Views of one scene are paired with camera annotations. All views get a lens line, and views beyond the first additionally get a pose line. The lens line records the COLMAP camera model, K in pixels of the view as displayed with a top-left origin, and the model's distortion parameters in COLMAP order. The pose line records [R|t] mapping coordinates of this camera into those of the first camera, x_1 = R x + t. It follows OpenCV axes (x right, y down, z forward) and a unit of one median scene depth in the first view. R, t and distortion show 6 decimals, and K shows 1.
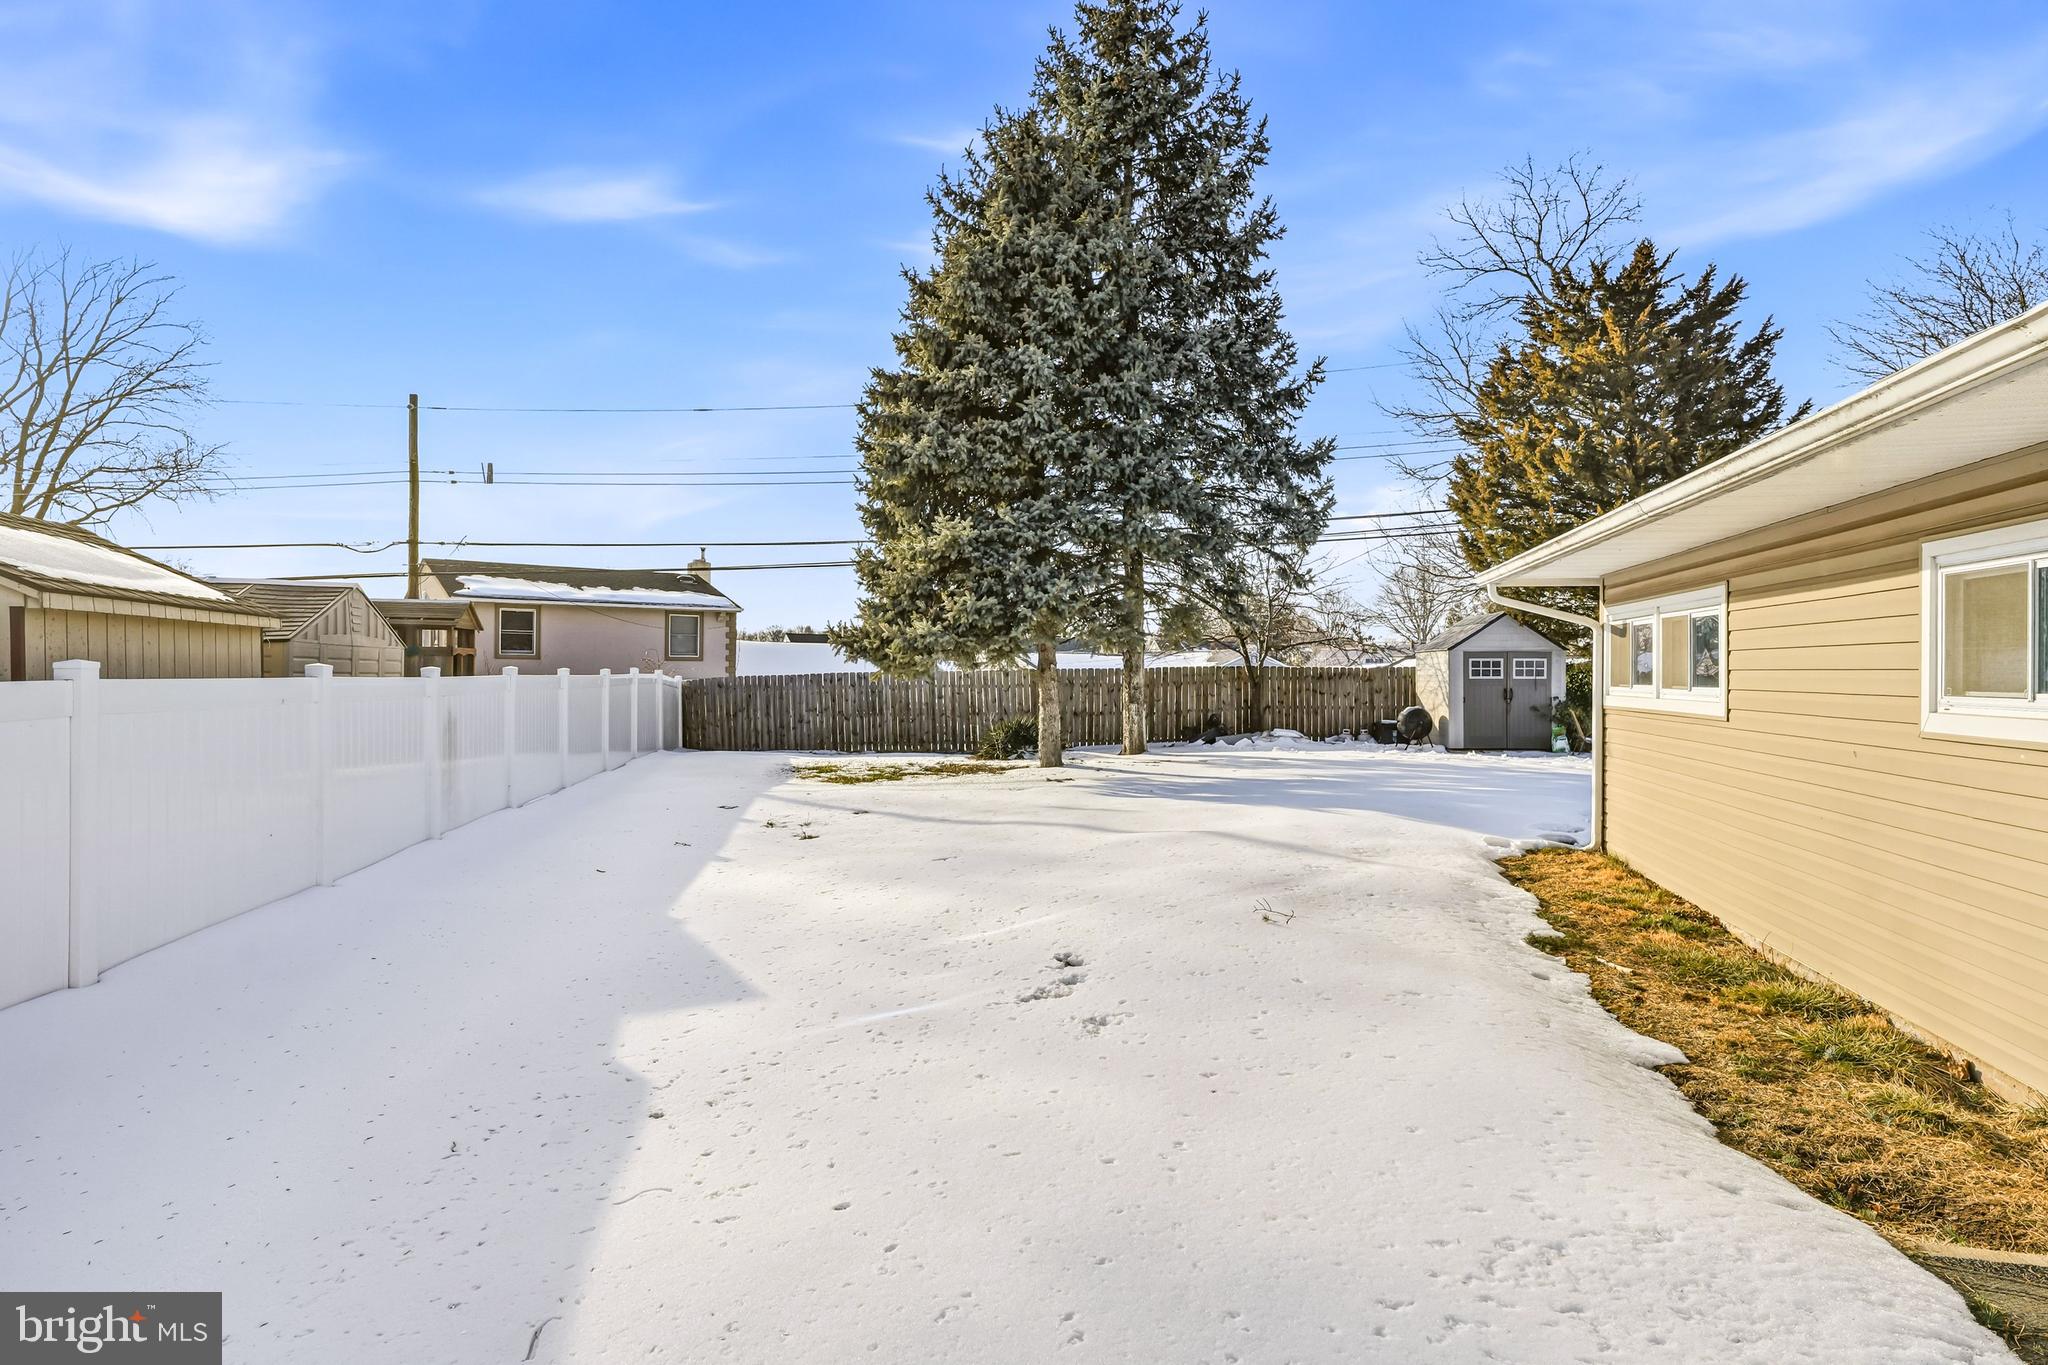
lens RADIAL K [[1107.5, 0, 1028.3], [0, 1107.5, 673.1], [0, 0, 1]] dist [0.000376, 0.000327]
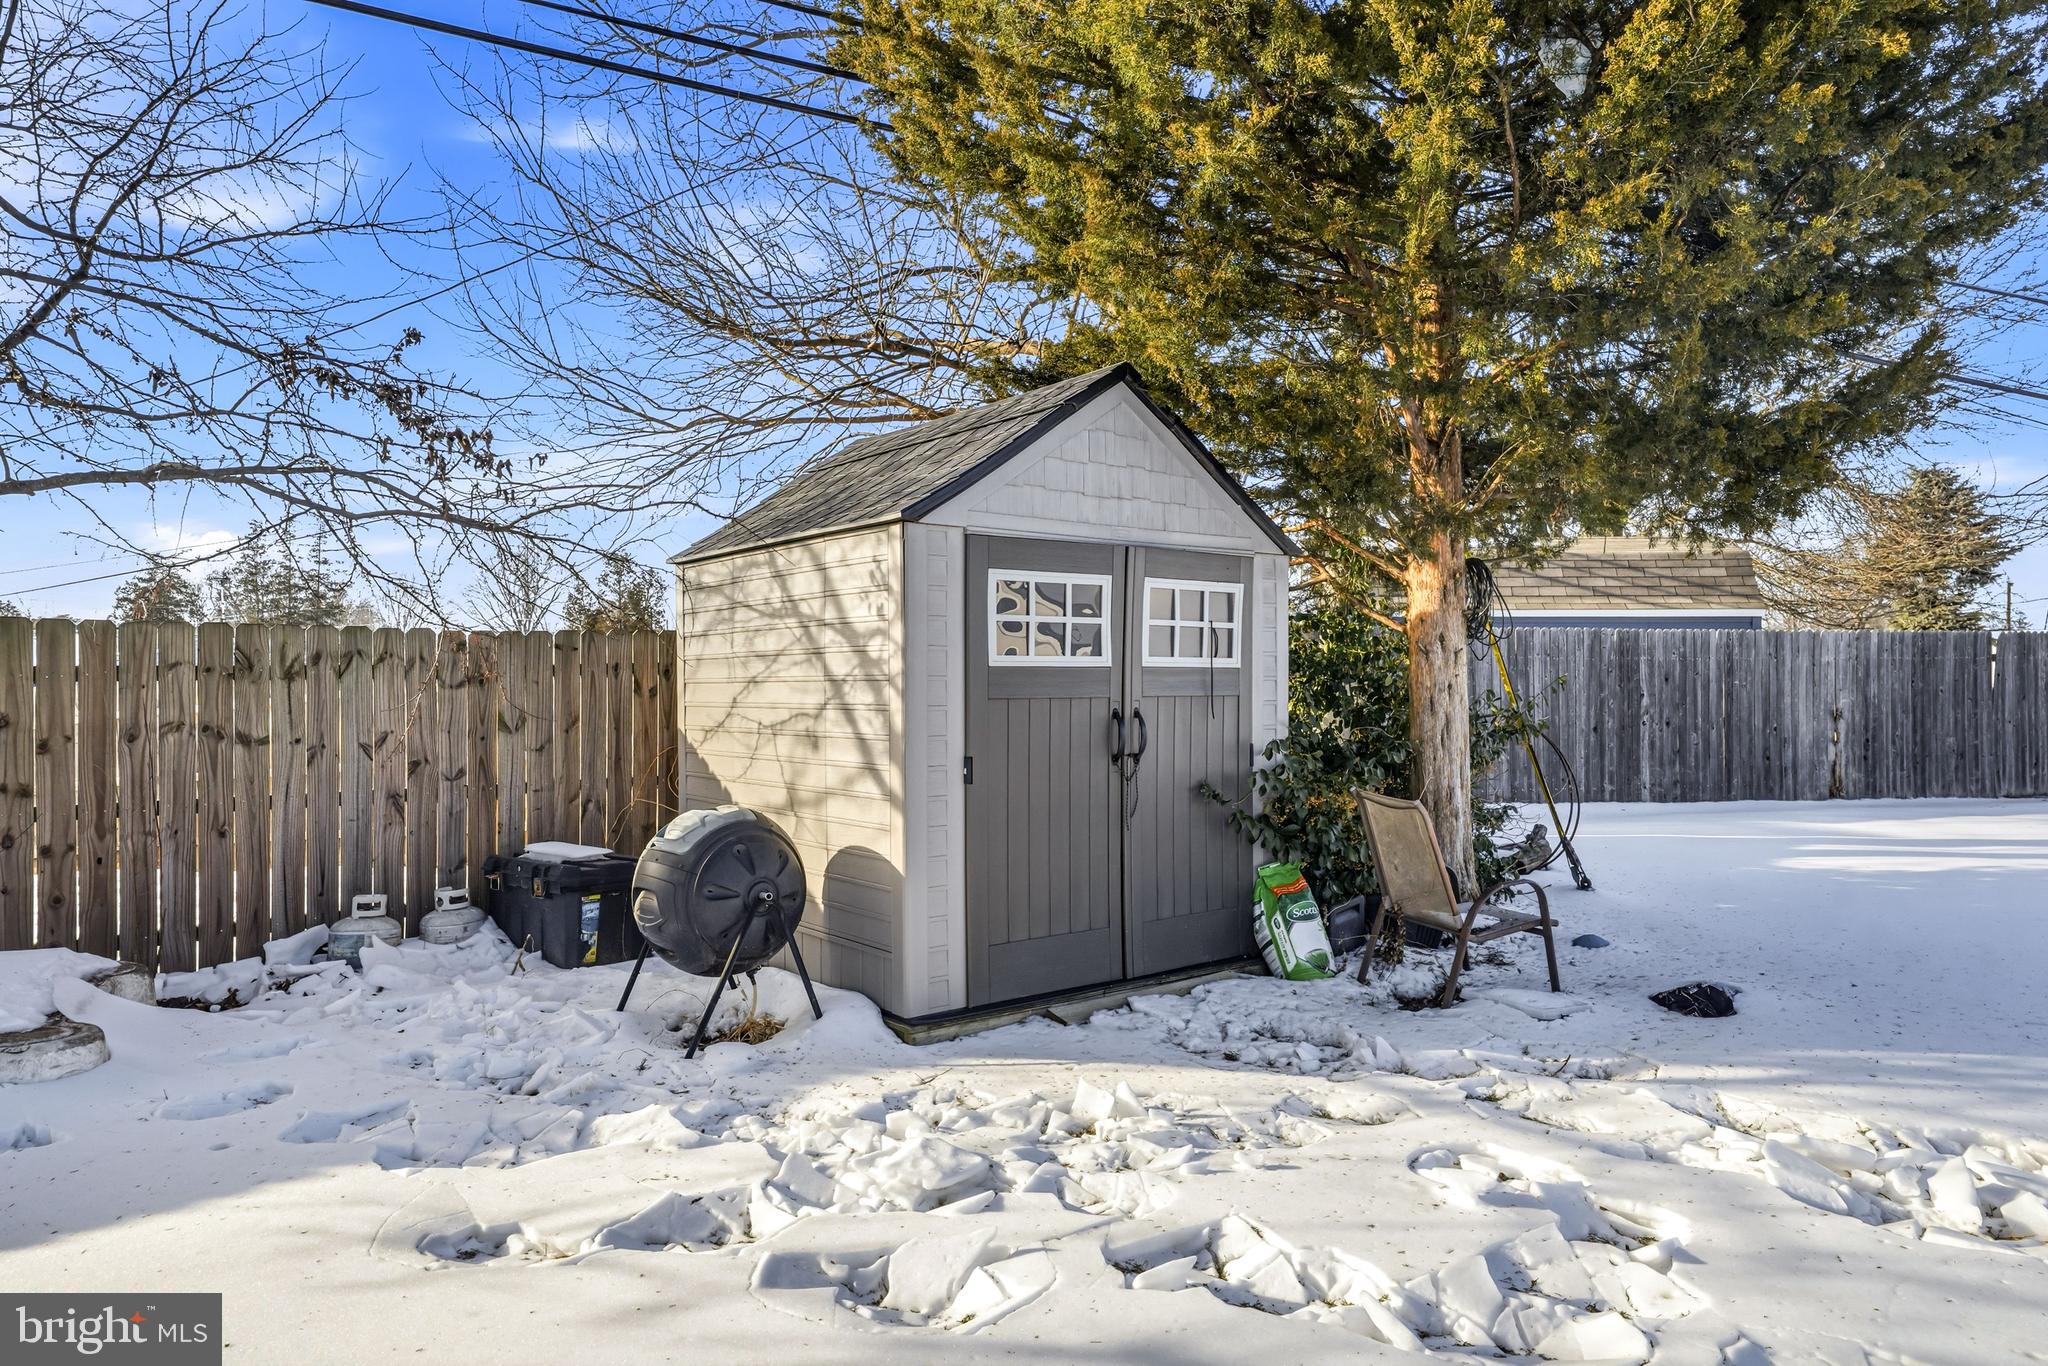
lens RADIAL K [[1279.7, 0, 1025.9], [0, 1279.7, 679.5], [0, 0, 1]] dist [0.003855, 0.000235]
pose [[0.753378, 0.001060, 0.657587, 0.246945], [0.002448, 0.999987, -0.004417, 0.008753], [-0.657583, 0.004937, 0.753366, 0.815776]]
